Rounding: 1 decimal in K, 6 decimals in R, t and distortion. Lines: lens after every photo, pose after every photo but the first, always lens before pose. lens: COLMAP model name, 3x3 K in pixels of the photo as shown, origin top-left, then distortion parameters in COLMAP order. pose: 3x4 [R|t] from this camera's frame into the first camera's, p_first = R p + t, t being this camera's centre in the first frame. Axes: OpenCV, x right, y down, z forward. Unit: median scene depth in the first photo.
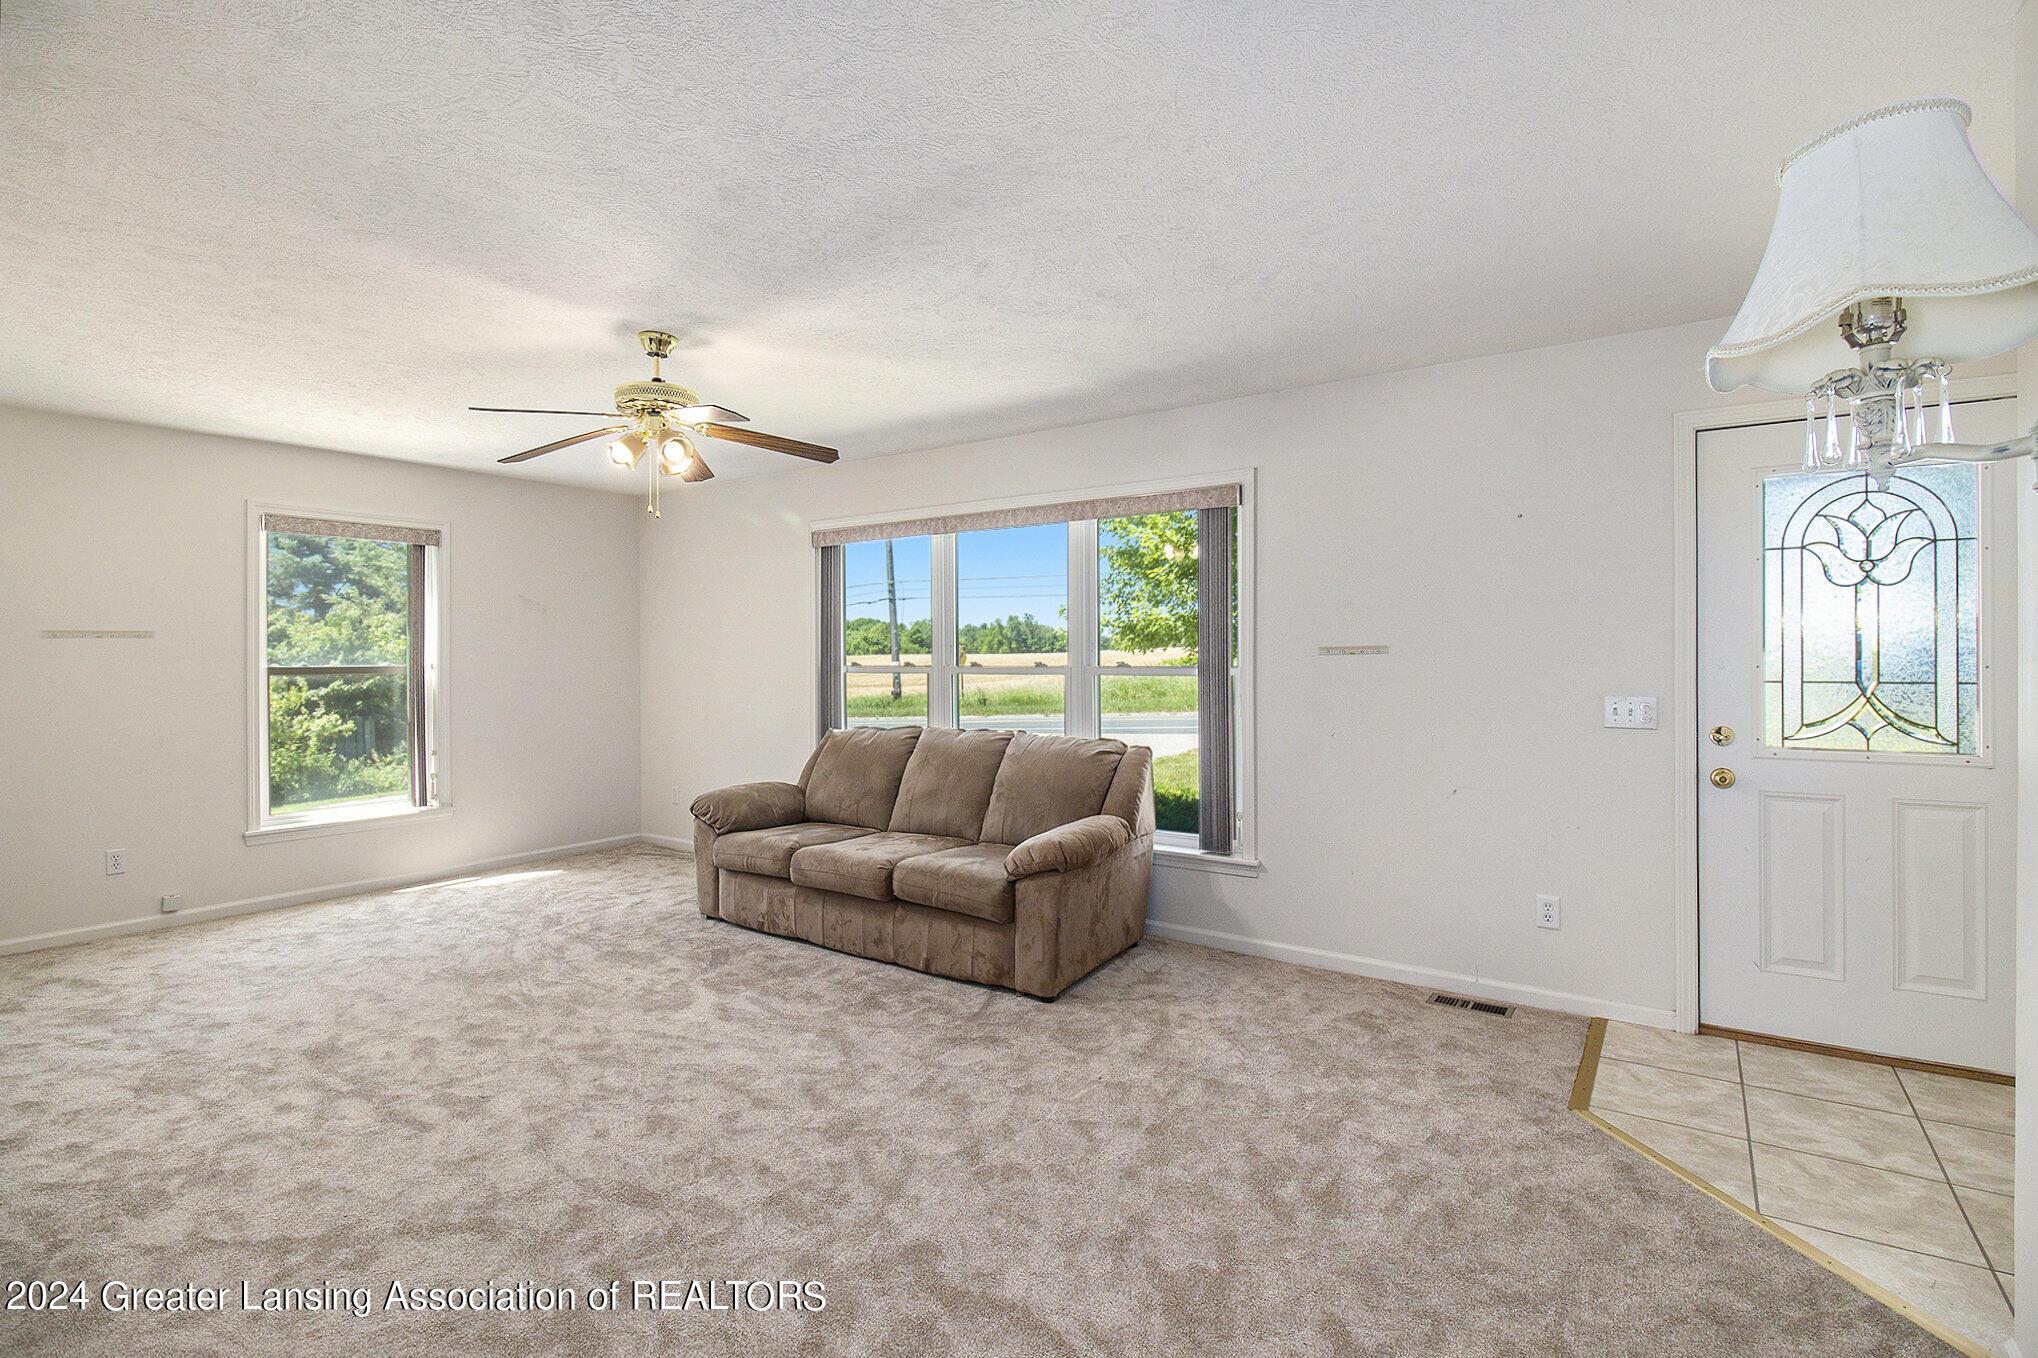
lens RADIAL K [[962.9, 0, 1019.0], [0, 962.9, 669.8], [0, 0, 1]] dist [0.000429, -0.000001]
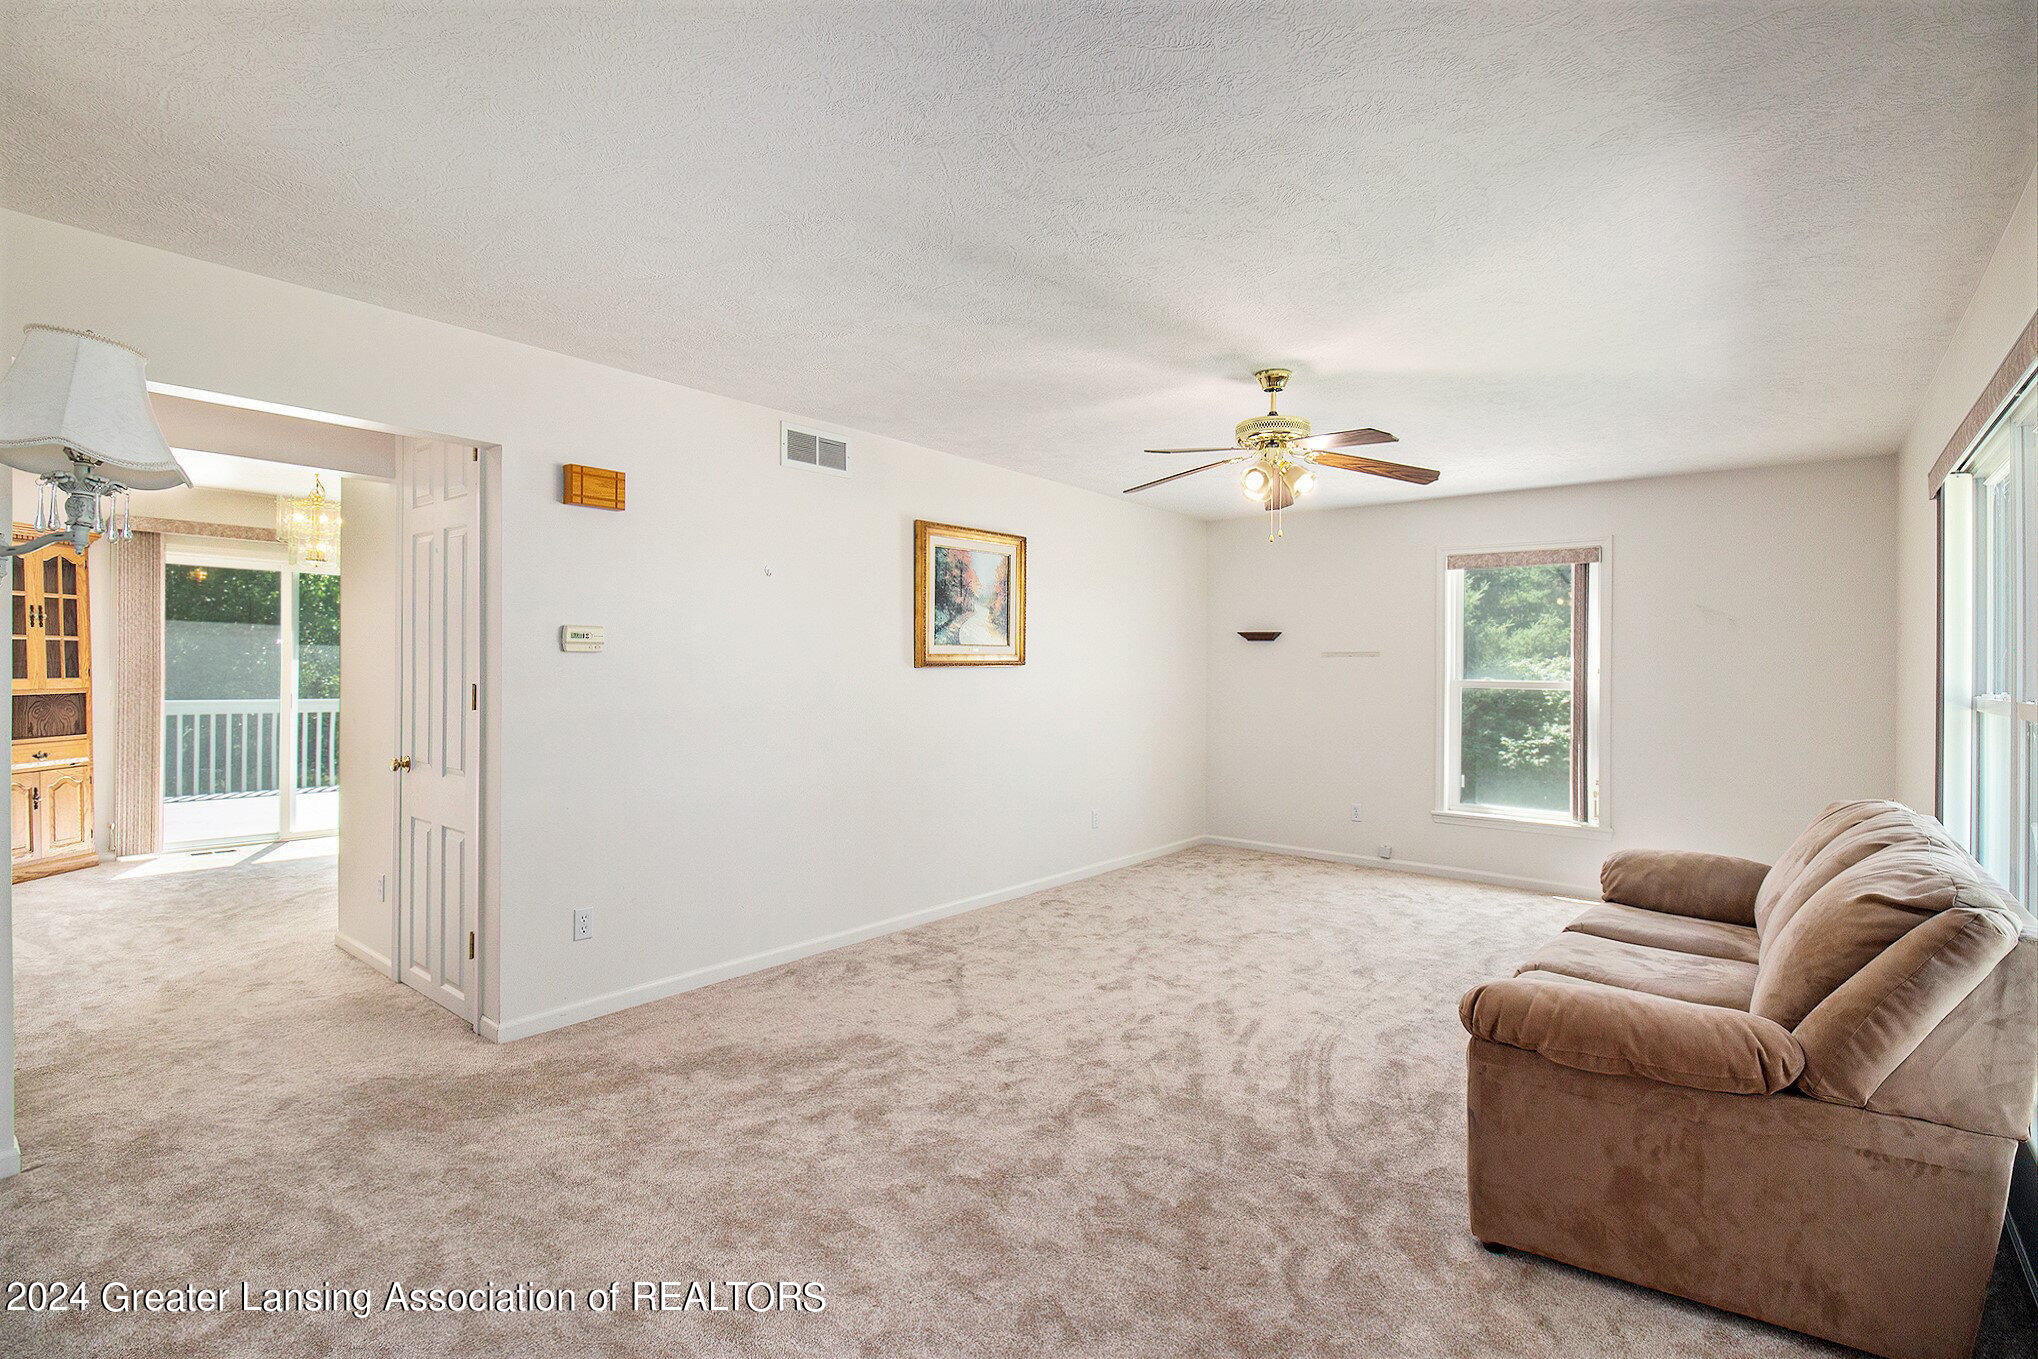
lens RADIAL K [[962.9, 0, 1017.8], [0, 962.9, 667.7], [0, 0, 1]] dist [0.000429, -0.000001]
pose [[-0.077151, 0.005012, -0.997007, 0.494662], [-0.027899, 0.999585, 0.007183, -0.012232], [0.996629, 0.028370, -0.076979, 0.557586]]
